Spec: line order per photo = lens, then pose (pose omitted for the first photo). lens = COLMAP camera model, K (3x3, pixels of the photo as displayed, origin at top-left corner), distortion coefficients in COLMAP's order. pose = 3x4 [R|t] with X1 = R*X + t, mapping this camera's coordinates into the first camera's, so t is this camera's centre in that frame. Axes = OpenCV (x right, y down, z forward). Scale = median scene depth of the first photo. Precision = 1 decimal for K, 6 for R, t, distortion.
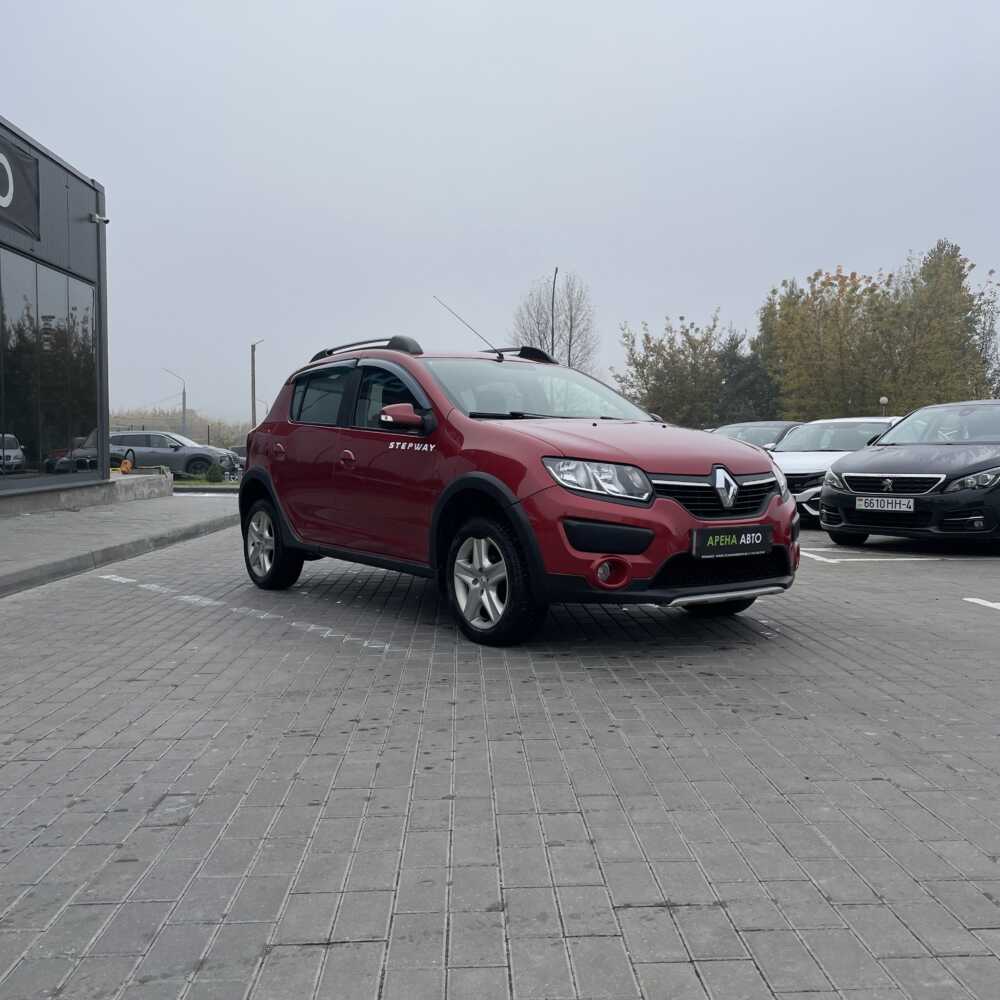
lens RADIAL K [[1013.3, 0, 506.4], [0, 1013.3, 484.4], [0, 0, 1]] dist [0.108108, -0.144635]
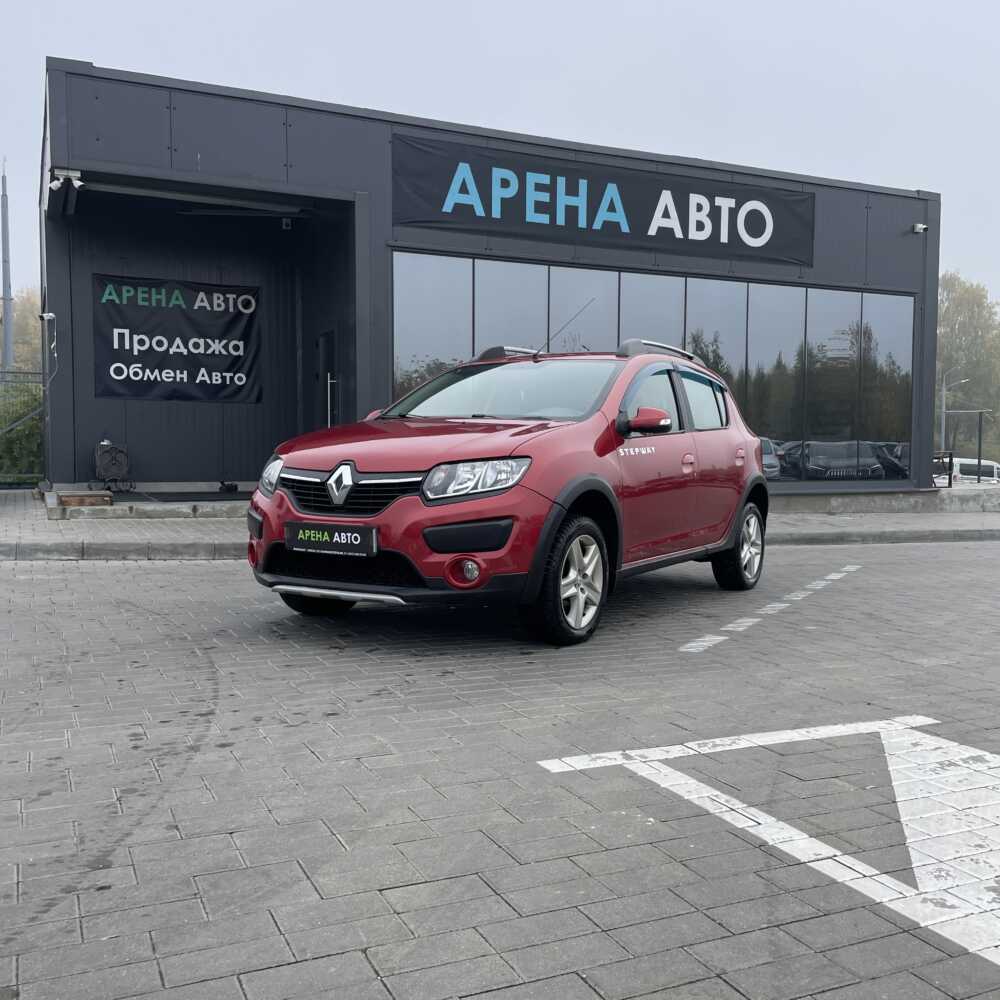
lens RADIAL K [[1009.8, 0, 500.0], [0, 1009.8, 500.0], [0, 0, 1]] dist [0.094555, -0.132578]
pose [[0.374484, 0.043995, -0.926189, 1.183734], [-0.043379, 0.998611, 0.029896, -0.017652], [0.926218, 0.028982, 0.375873, 0.779751]]
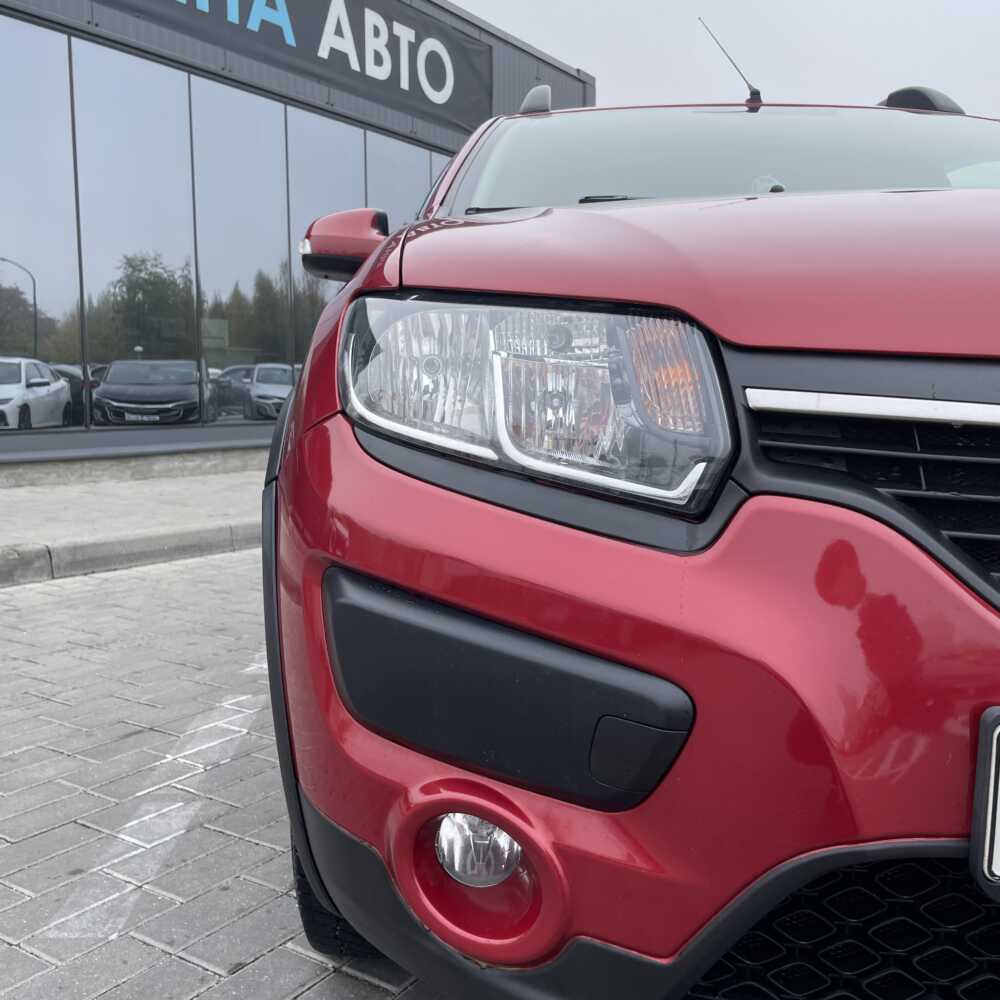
lens RADIAL K [[1010.8, 0, 500.0], [0, 1010.8, 500.0], [0, 0, 1]] dist [0.072902, -0.109097]
pose [[0.807051, 0.061581, -0.587262, 0.203548], [-0.022855, 0.997060, 0.073143, 0.002770], [0.590040, -0.045608, 0.806085, 0.802788]]
